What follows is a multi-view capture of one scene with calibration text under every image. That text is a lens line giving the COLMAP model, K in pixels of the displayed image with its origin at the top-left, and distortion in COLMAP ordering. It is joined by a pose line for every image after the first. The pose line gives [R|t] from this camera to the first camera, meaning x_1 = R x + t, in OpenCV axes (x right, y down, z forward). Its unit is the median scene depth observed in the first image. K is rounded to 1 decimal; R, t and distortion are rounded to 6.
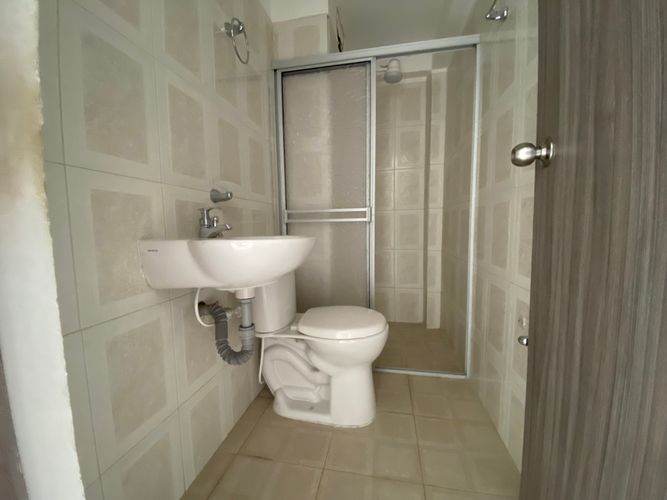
lens RADIAL K [[270.0, 0, 330.3], [0, 270.0, 250.9], [0, 0, 1]] dist [0.039906, -0.035088]
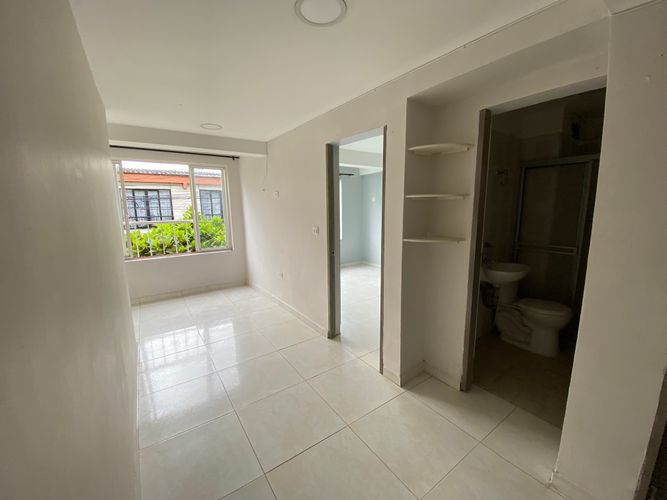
lens RADIAL K [[270.0, 0, 330.3], [0, 270.0, 250.9], [0, 0, 1]] dist [0.039906, -0.035088]
pose [[0.719661, 0.111679, -0.685285, 0.238233], [-0.054154, 0.993001, 0.104956, -0.269077], [0.692211, -0.038422, 0.720672, -1.489329]]
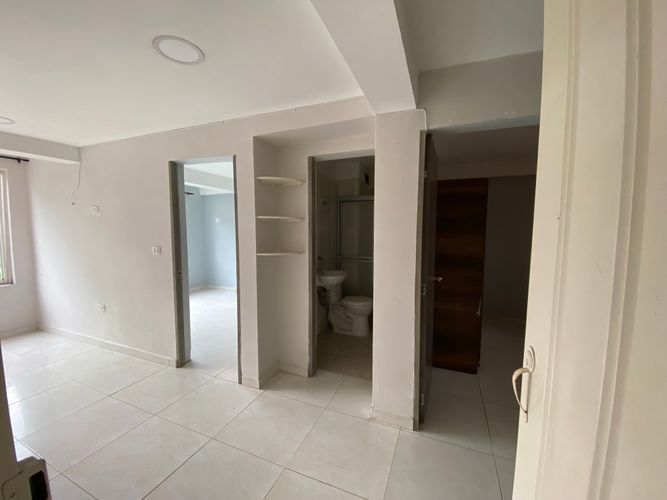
lens RADIAL K [[270.0, 0, 330.3], [0, 270.0, 250.9], [0, 0, 1]] dist [0.039906, -0.035088]
pose [[0.979129, 0.030678, -0.200913, 0.299395], [-0.032184, 0.999473, -0.004232, -0.223958], [0.200677, 0.010610, 0.979600, -1.724824]]
